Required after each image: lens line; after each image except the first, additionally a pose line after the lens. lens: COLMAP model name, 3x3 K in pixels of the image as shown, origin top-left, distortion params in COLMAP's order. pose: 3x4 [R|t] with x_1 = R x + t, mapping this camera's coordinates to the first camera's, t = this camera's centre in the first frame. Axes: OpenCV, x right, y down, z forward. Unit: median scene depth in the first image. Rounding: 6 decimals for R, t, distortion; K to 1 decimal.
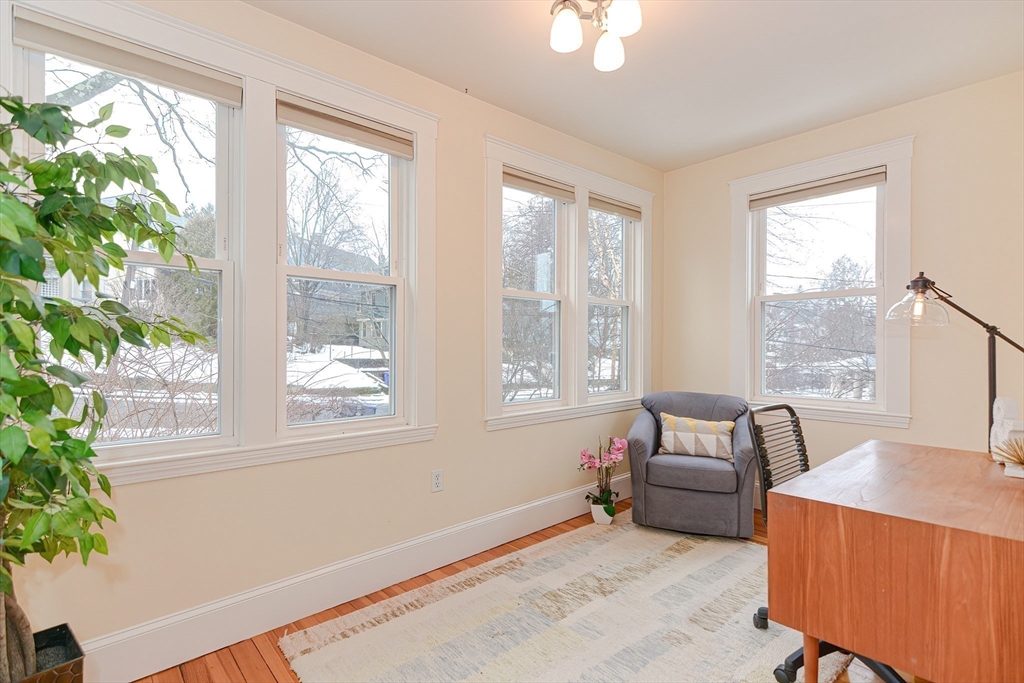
lens RADIAL K [[490.7, 0, 512.2], [0, 490.7, 341.6], [0, 0, 1]] dist [0.012005, -0.003424]
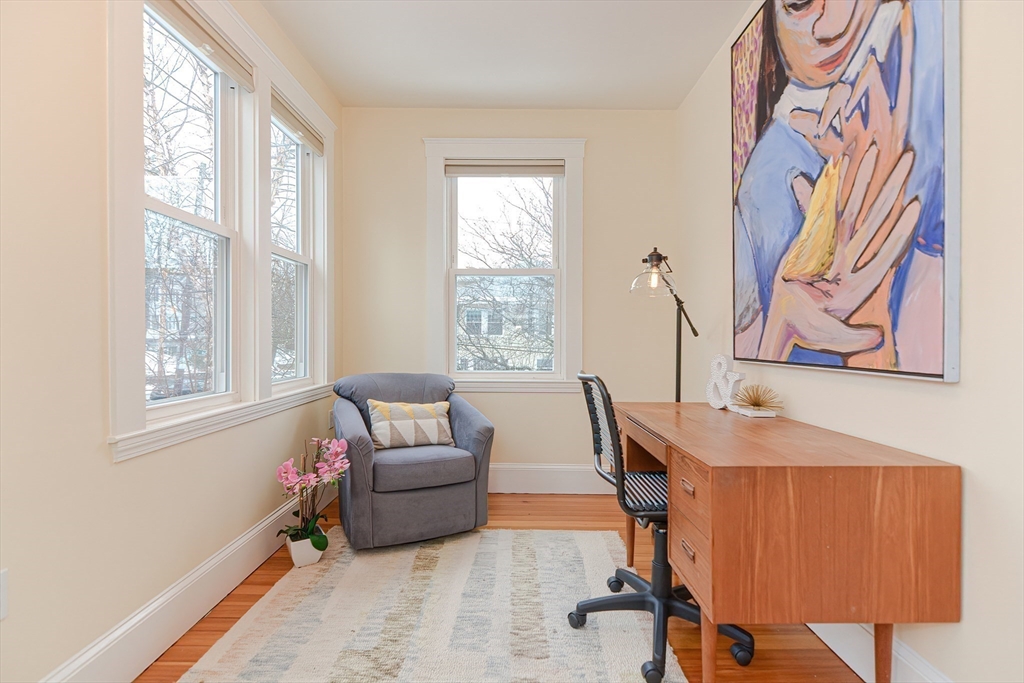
lens RADIAL K [[490.7, 0, 517.8], [0, 490.7, 340.8], [0, 0, 1]] dist [0.012005, -0.003424]
pose [[0.669463, -0.001610, 0.742844, -0.139947], [-0.011925, 0.999846, 0.012914, 0.040597], [-0.742750, -0.017503, 0.669340, 0.323449]]
